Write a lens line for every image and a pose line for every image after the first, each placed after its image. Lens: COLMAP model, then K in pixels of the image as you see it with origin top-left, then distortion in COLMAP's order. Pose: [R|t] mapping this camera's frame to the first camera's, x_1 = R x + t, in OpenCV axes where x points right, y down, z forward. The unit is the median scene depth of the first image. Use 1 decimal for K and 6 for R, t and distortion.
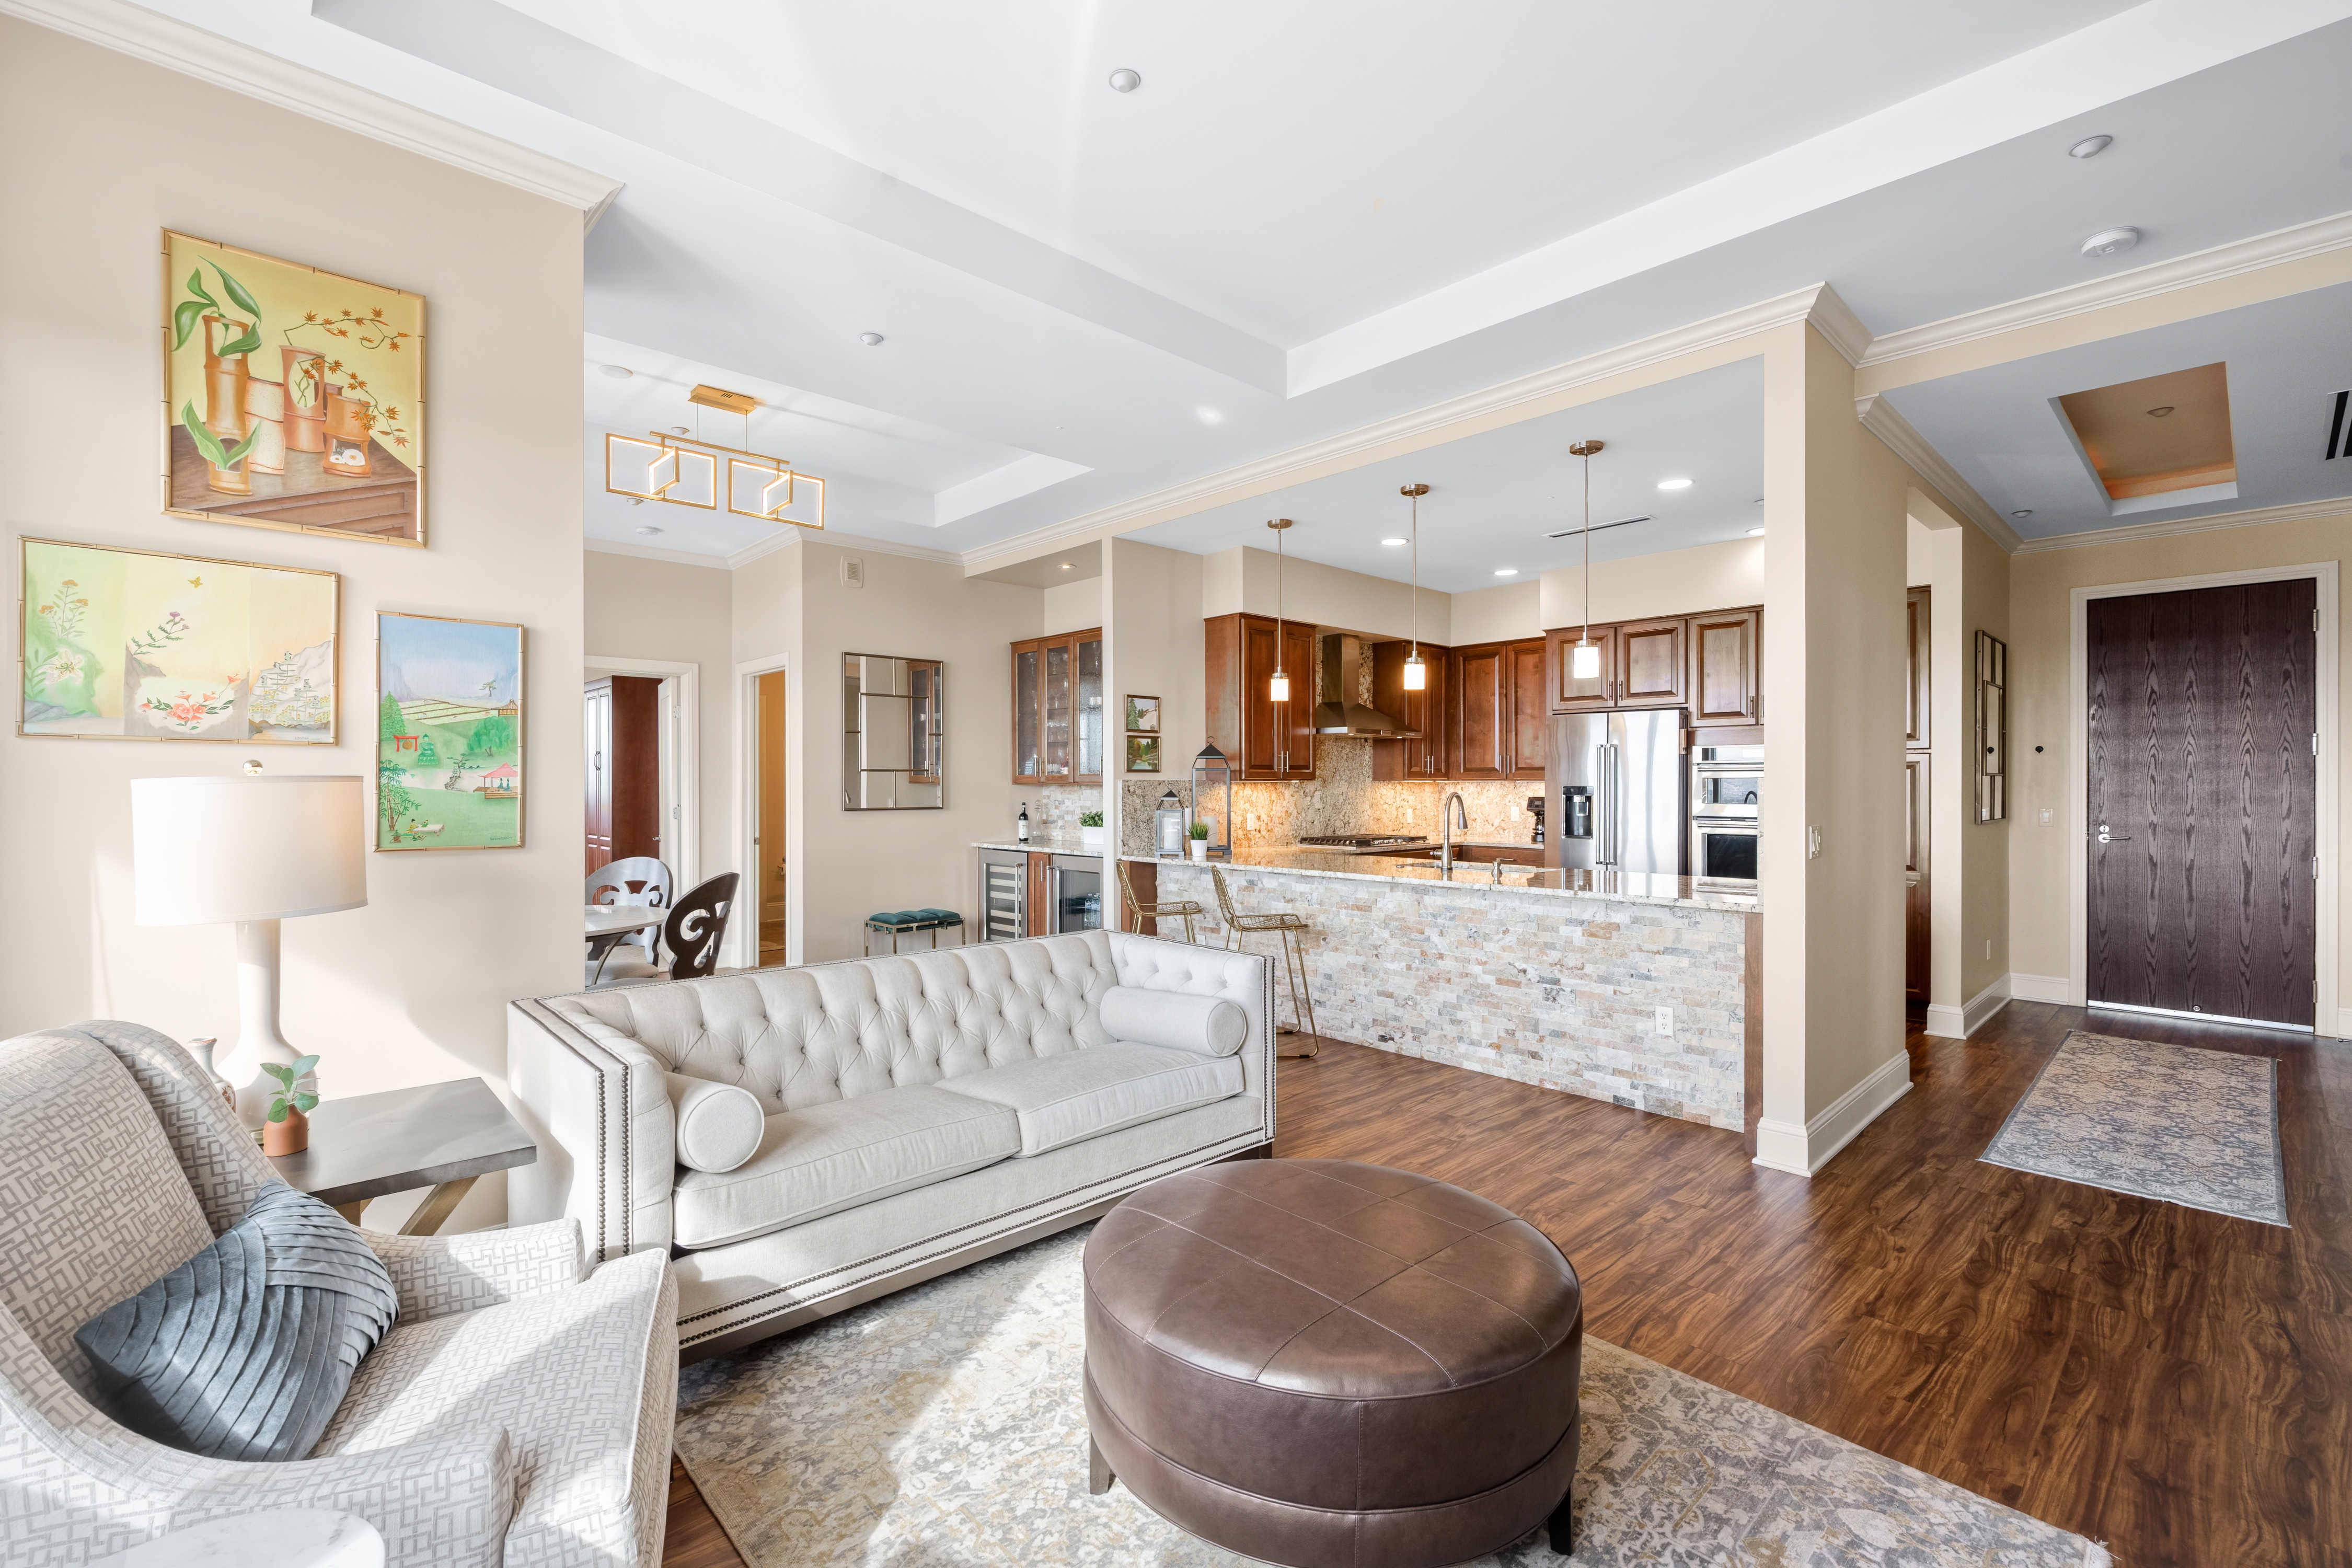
lens RADIAL K [[1018.6, 0, 1180.2], [0, 1018.6, 782.3], [0, 0, 1]] dist [0.001686, 0.000216]
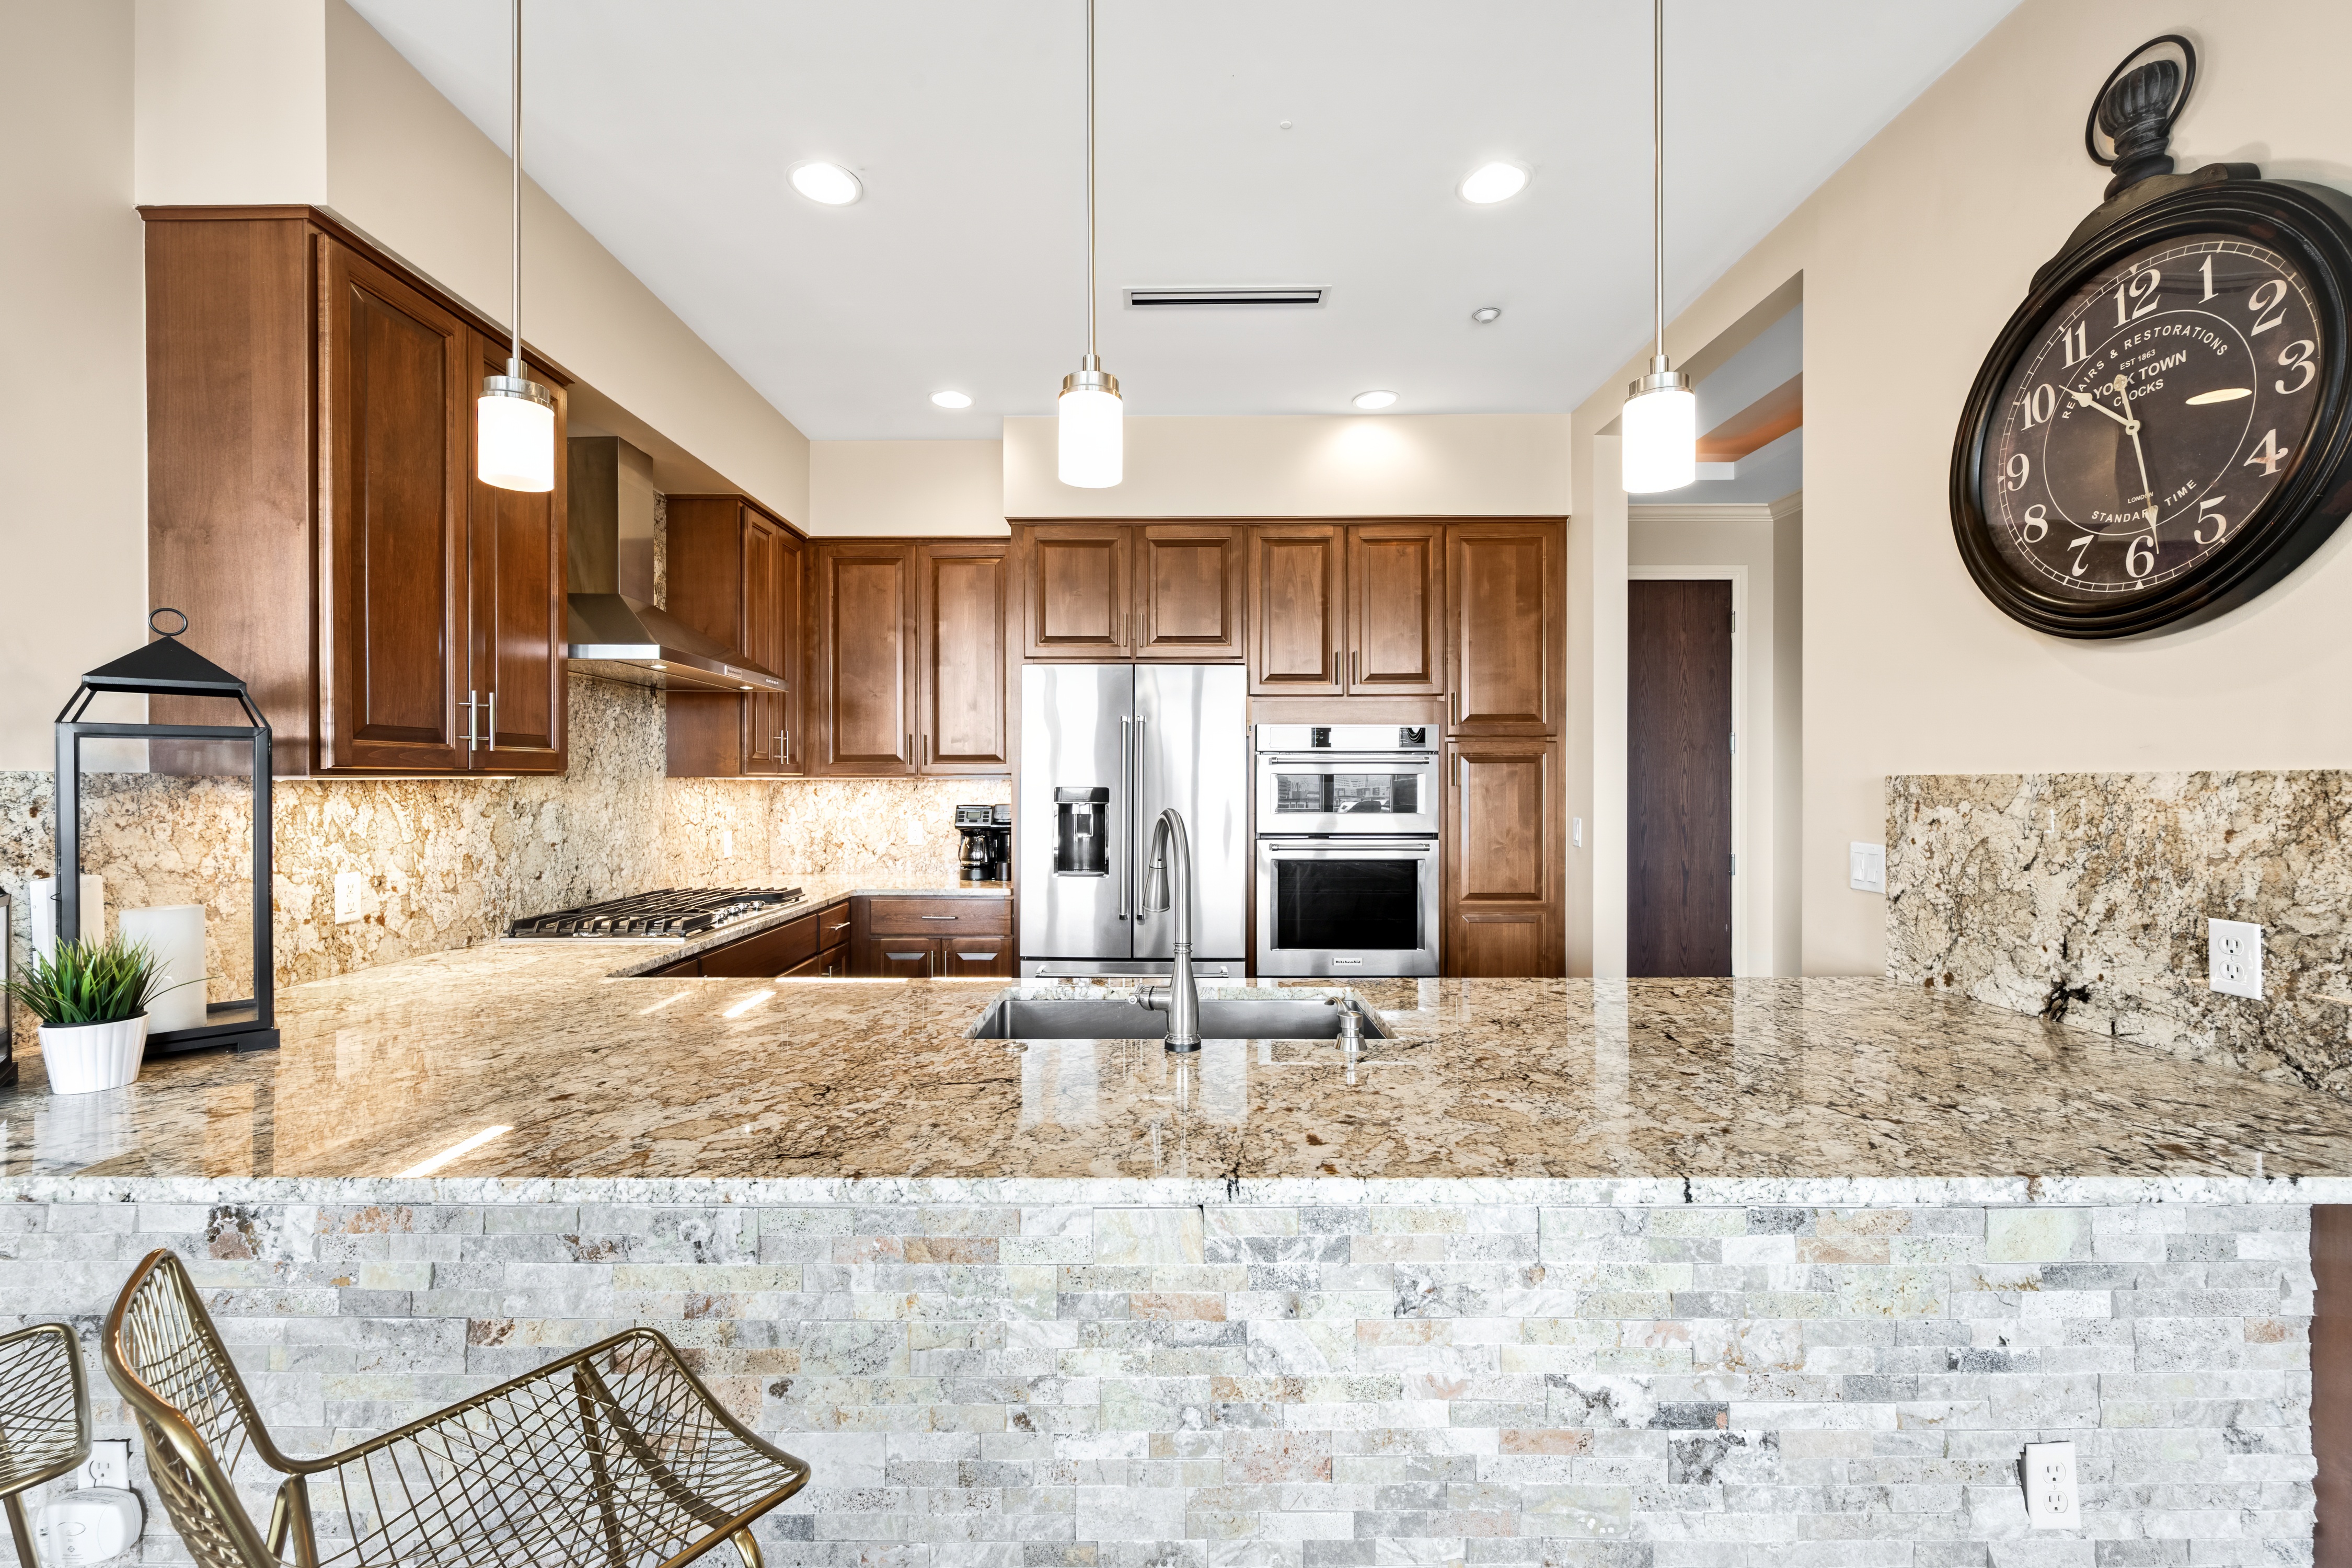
lens RADIAL K [[957.6, 0, 1175.4], [0, 957.6, 781.0], [0, 0, 1]] dist [-0.001063, 0.000397]
pose [[0.686105, -0.000551, 0.727502, 0.028943], [0.000002, 1.000000, 0.000756, -0.000077], [-0.727502, -0.000517, 0.686105, 0.644922]]
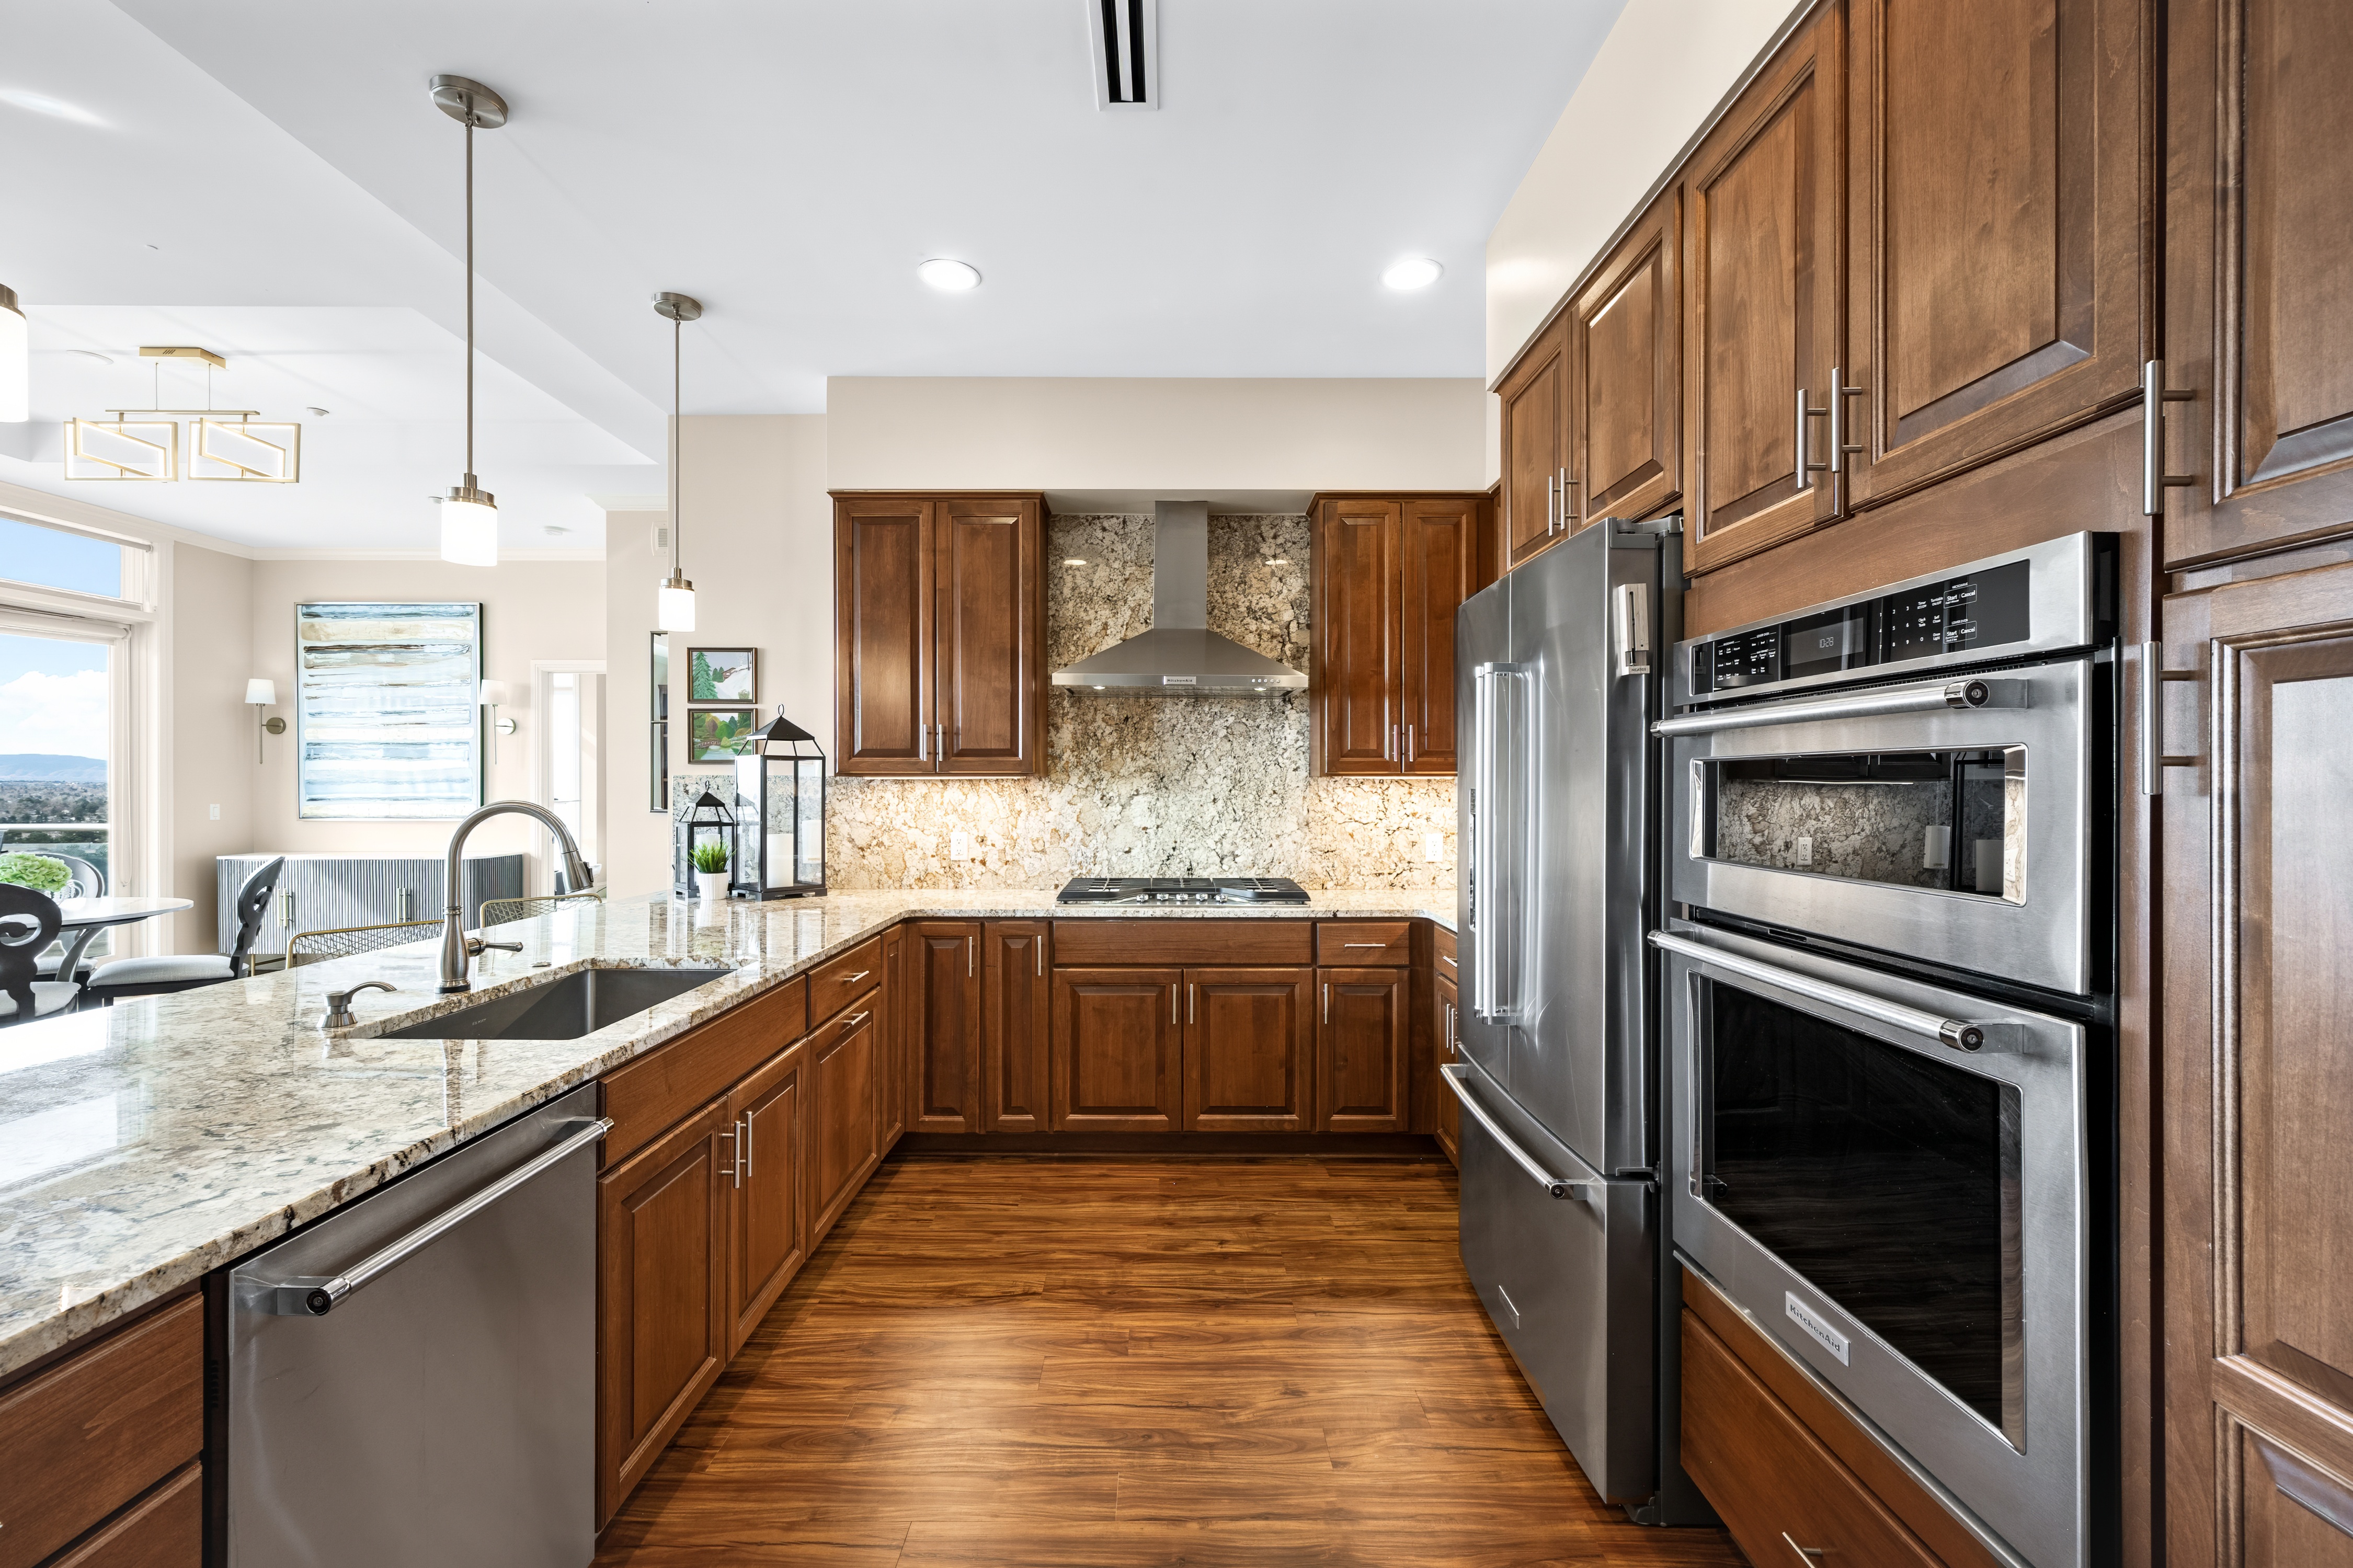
lens RADIAL K [[968.1, 0, 1163.7], [0, 968.1, 781.9], [0, 0, 1]] dist [0.004683, 0.000262]
pose [[0.725848, 0.001273, -0.687854, 0.603551], [-0.000441, 0.999999, 0.001385, 0.000699], [0.687855, -0.000702, 0.725848, 0.746073]]
